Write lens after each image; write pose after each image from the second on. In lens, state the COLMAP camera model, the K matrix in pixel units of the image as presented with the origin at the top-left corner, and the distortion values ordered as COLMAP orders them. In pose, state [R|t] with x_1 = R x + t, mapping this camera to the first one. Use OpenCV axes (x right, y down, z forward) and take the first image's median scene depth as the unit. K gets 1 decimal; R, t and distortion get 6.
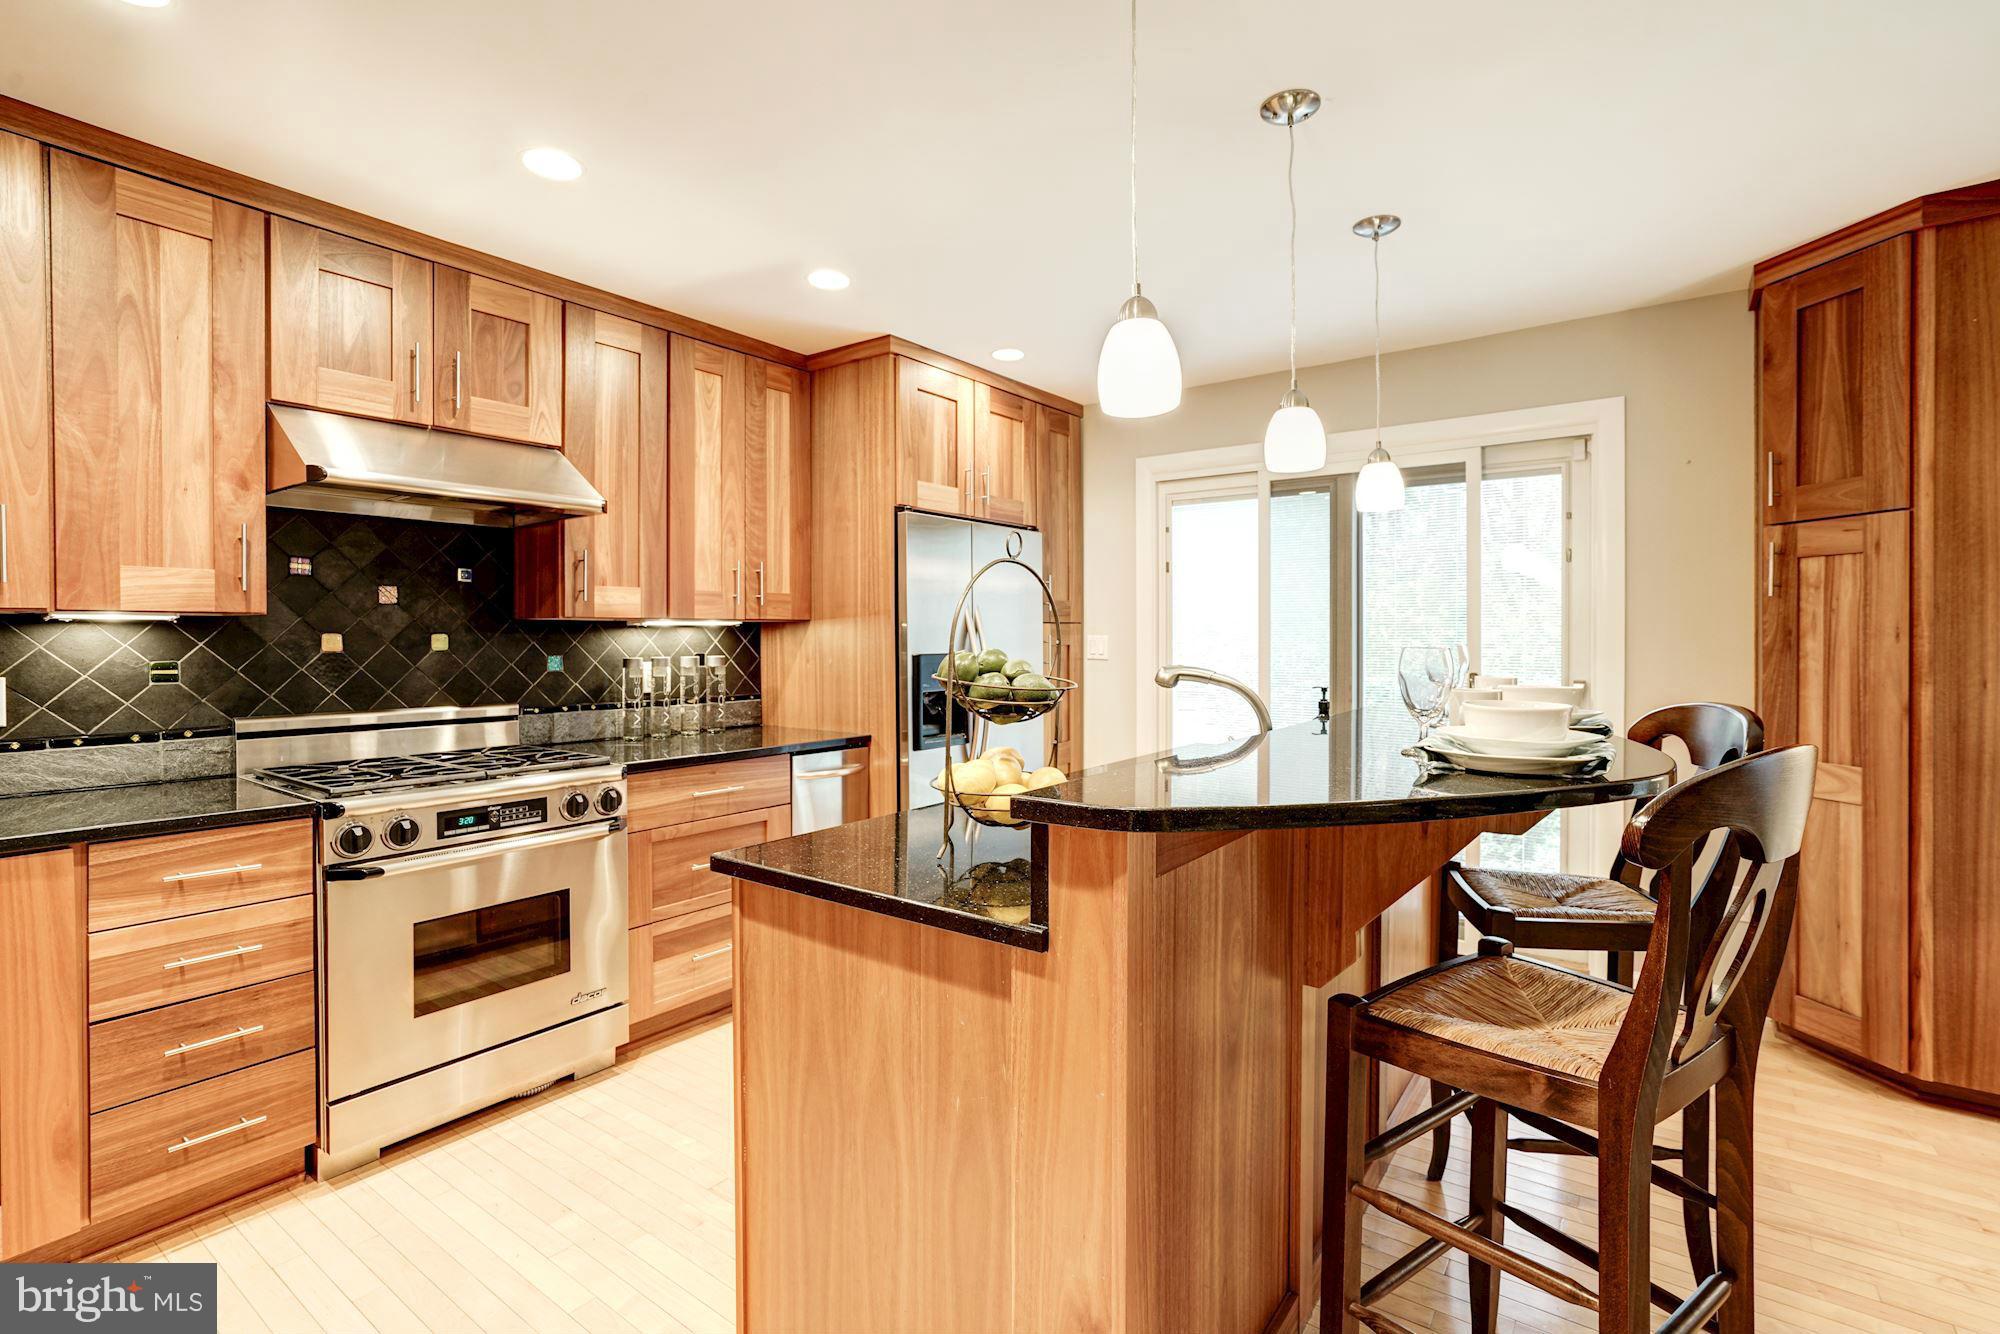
lens RADIAL K [[925.0, 0, 1013.4], [0, 925.0, 647.8], [0, 0, 1]] dist [-0.035025, 0.018552]
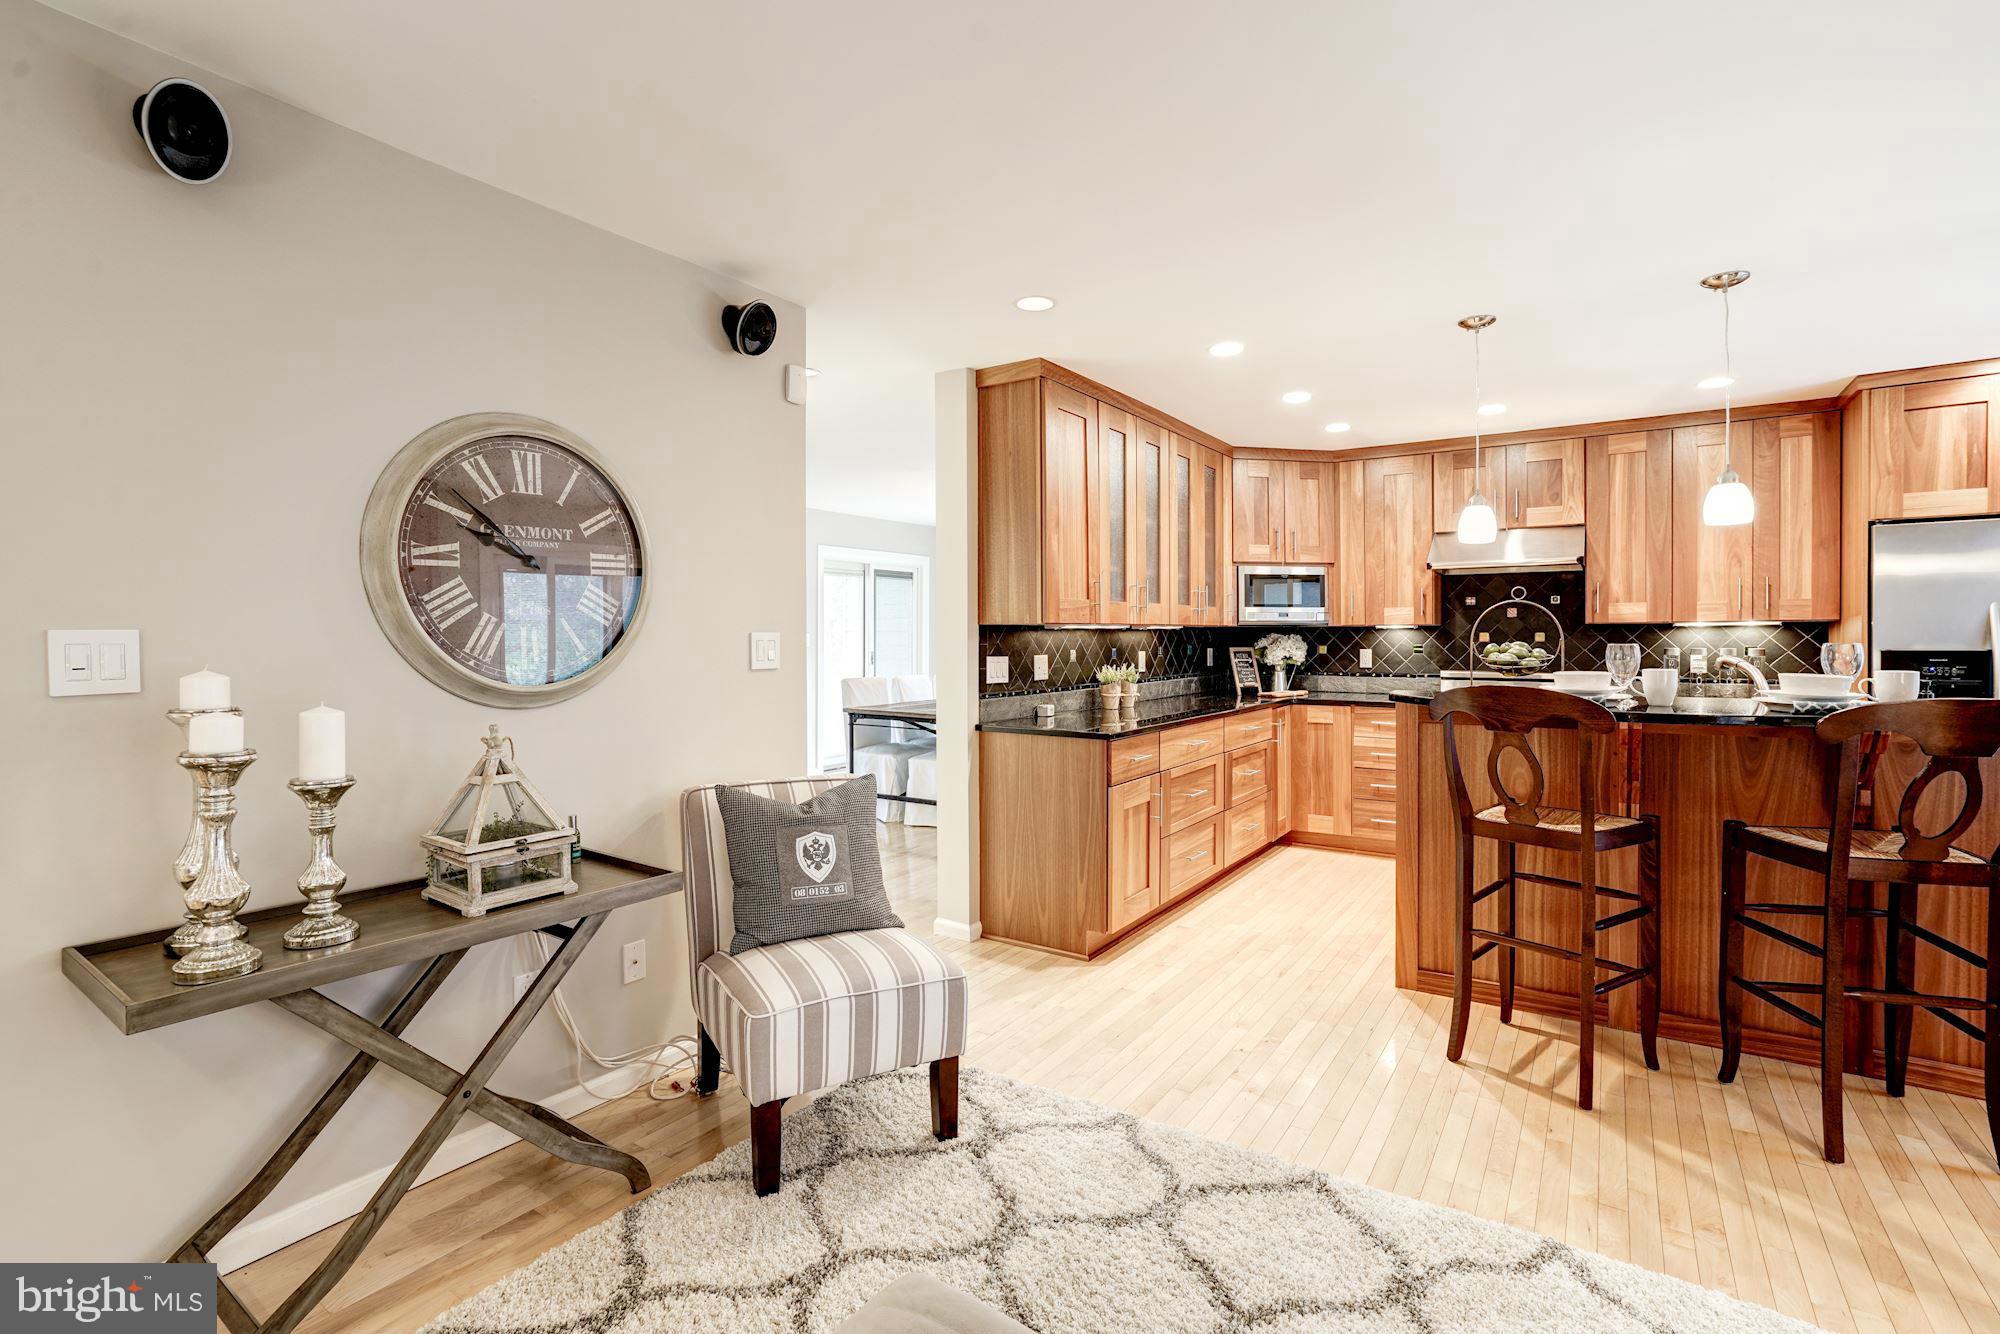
lens RADIAL K [[925.0, 0, 999.9], [0, 925.0, 647.8], [0, 0, 1]] dist [-0.035025, 0.018552]
pose [[0.035265, 0.016164, -0.999247, 1.359801], [-0.007353, 0.999846, 0.015914, -0.006926], [0.999351, 0.006786, 0.035378, -0.175210]]
